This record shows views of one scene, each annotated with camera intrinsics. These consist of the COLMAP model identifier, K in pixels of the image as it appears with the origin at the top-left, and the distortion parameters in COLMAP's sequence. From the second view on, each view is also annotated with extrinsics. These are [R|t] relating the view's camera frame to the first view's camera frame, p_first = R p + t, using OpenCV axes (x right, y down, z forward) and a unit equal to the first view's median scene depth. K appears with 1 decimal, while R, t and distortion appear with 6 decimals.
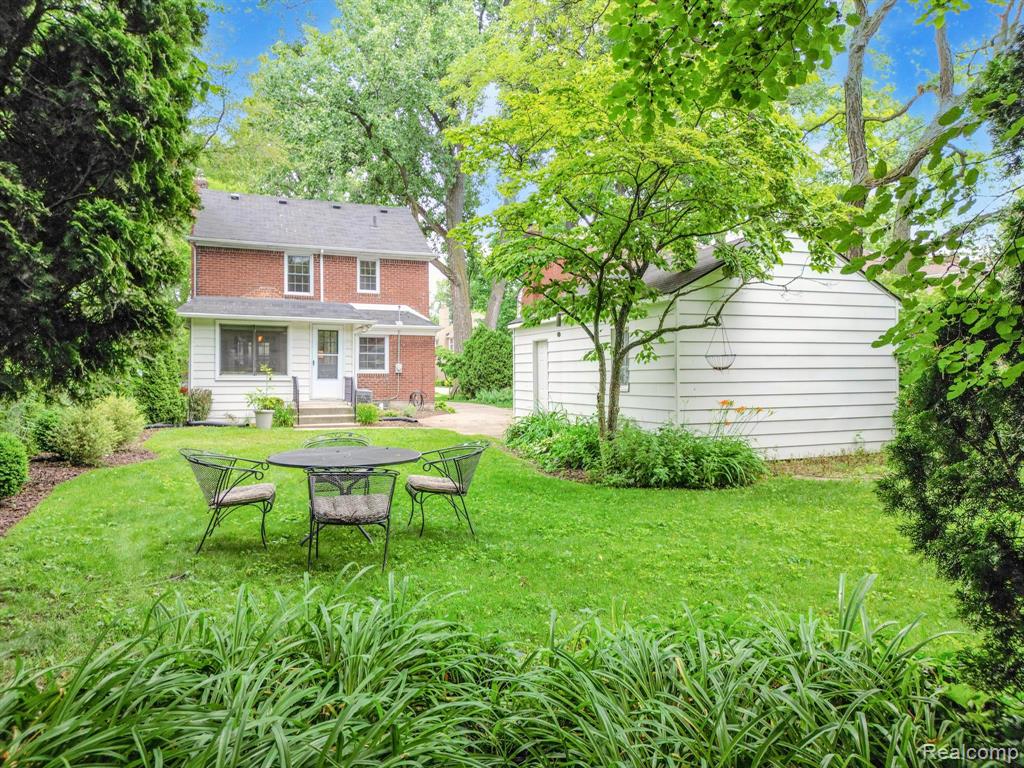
lens RADIAL K [[724.0, 0, 511.2], [0, 724.0, 385.3], [0, 0, 1]] dist [0.043143, -0.040904]
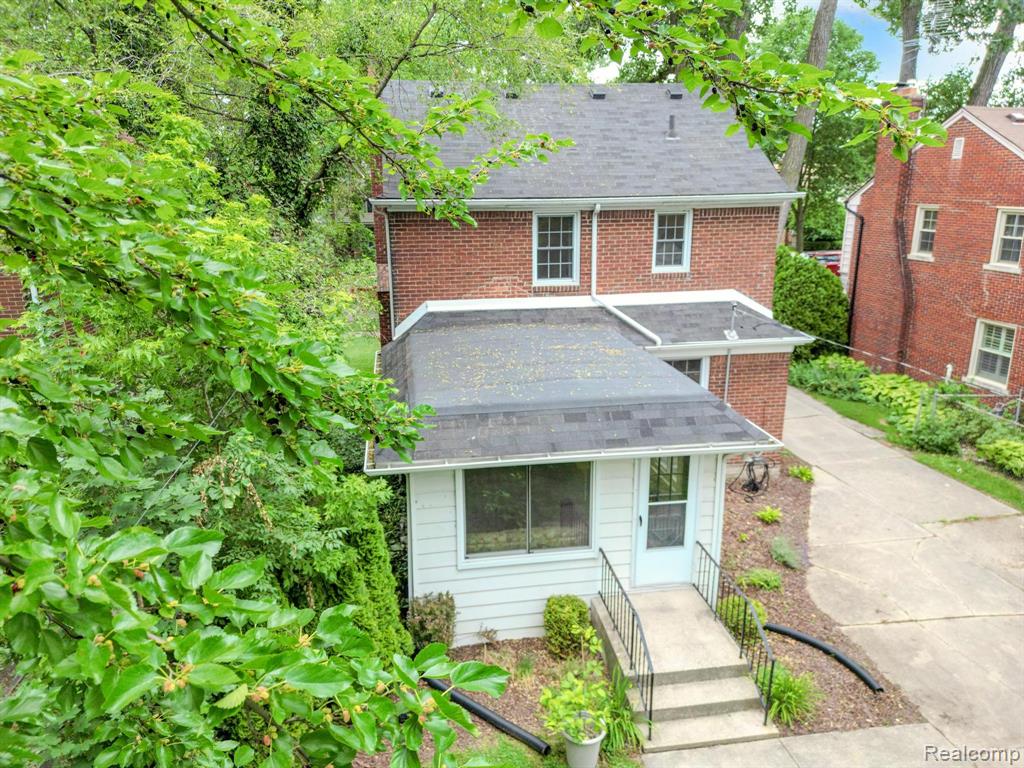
lens RADIAL K [[724.0, 0, 507.7], [0, 724.0, 385.3], [0, 0, 1]] dist [0.043143, -0.040904]
pose [[0.978790, 0.040731, -0.200776, -0.208932], [0.013610, 0.964943, 0.262106, -0.197978], [0.204414, -0.259280, 0.943922, 0.423381]]
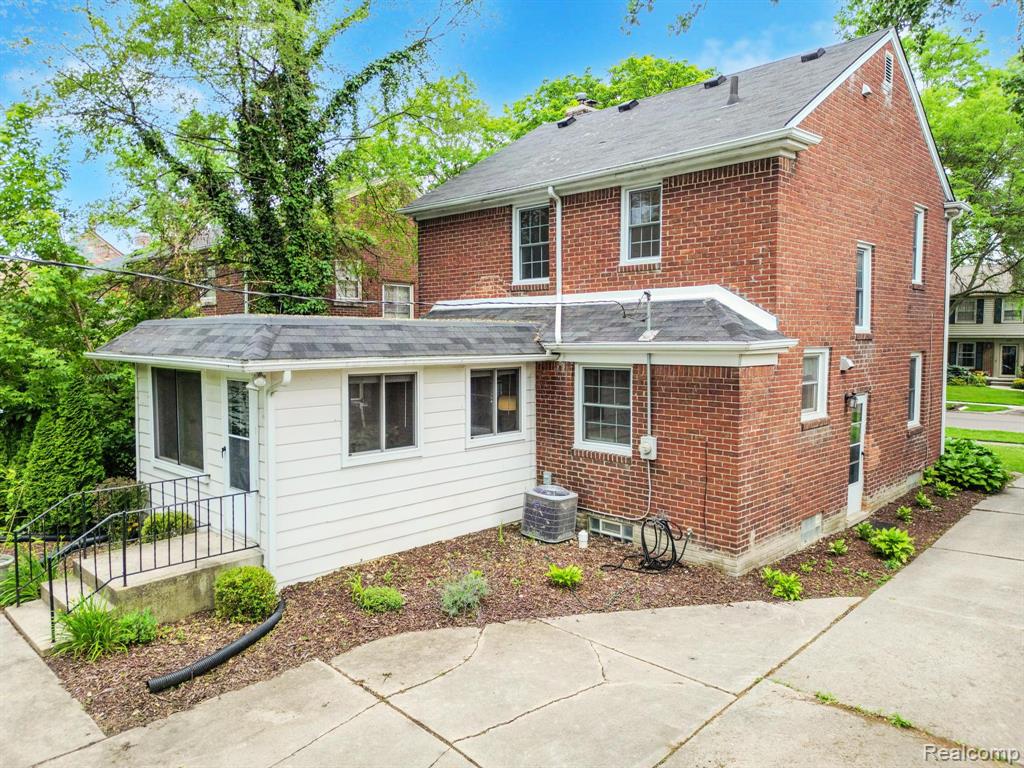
lens RADIAL K [[724.0, 0, 515.6], [0, 724.0, 386.2], [0, 0, 1]] dist [0.043143, -0.040904]
pose [[0.426422, 0.053463, -0.902943, 0.175932], [-0.010656, 0.998479, 0.054087, -0.078687], [0.904462, -0.013442, 0.426343, 0.762409]]
